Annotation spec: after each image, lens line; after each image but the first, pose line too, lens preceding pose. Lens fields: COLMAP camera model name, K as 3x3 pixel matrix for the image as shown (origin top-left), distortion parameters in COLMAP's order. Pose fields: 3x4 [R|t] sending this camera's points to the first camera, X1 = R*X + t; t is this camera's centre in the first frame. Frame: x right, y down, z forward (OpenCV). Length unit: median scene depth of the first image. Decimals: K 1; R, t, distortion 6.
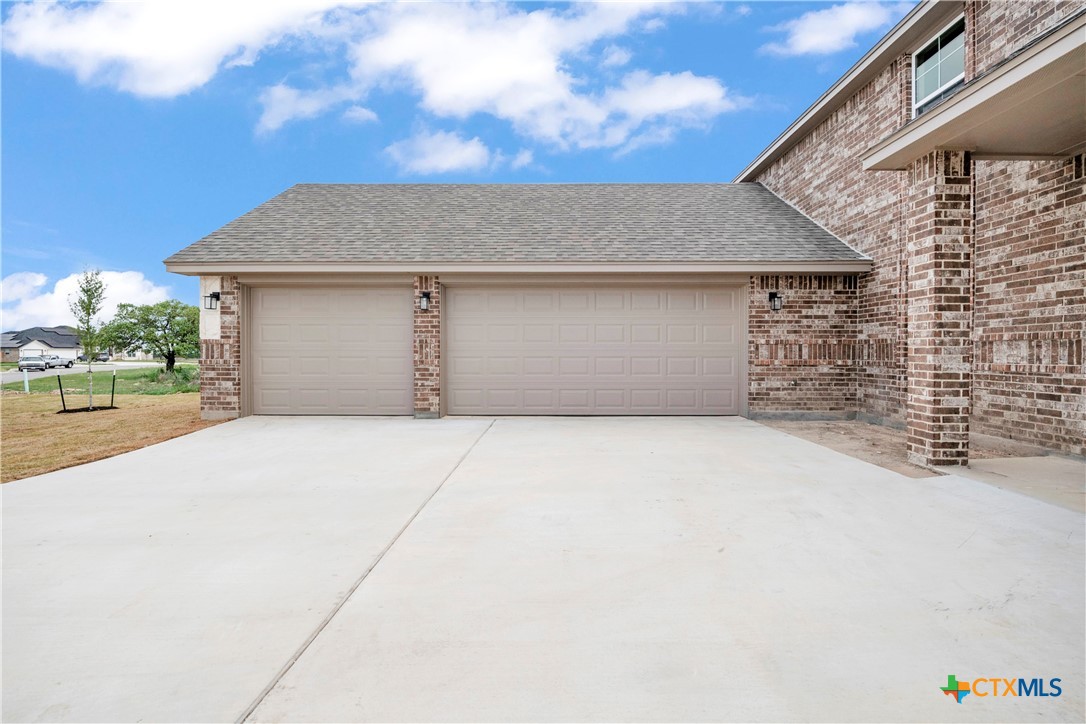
lens RADIAL K [[470.1, 0, 544.9], [0, 470.1, 357.9], [0, 0, 1]] dist [-0.007861, -0.000352]
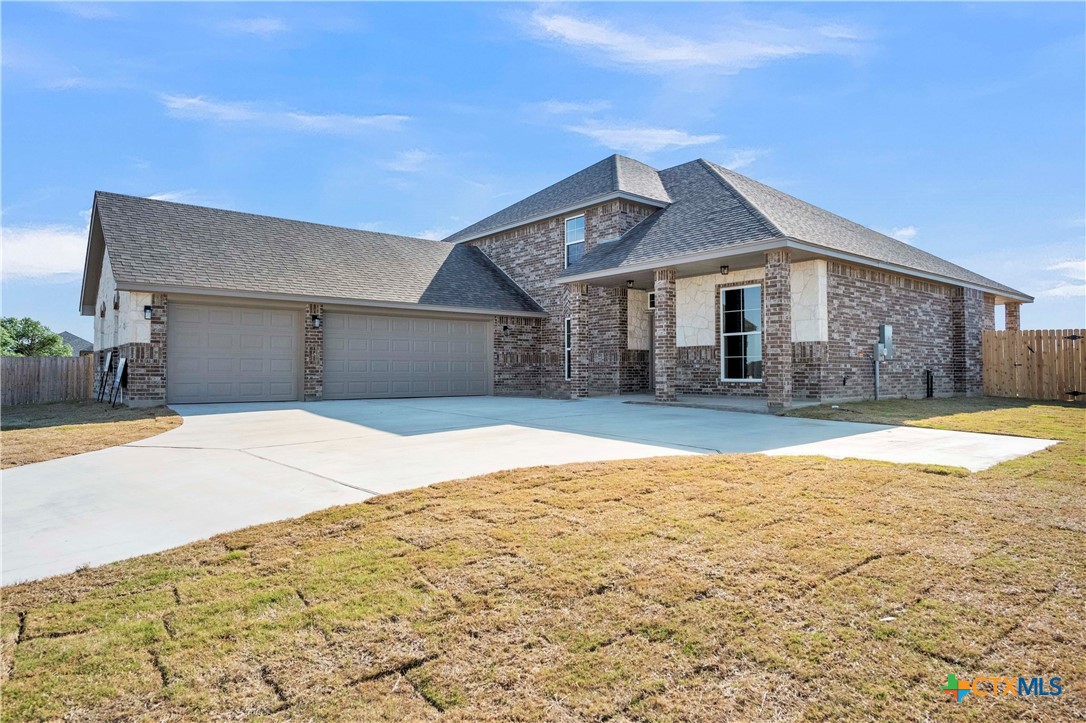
lens RADIAL K [[659.9, 0, 543.0], [0, 659.9, 361.5], [0, 0, 1]] dist [-0.025007, -0.000480]
pose [[0.767943, 0.010024, 0.640440, -1.034328], [0.010601, 0.999542, -0.028355, 0.072272], [-0.640431, 0.028564, 0.767484, -1.050043]]
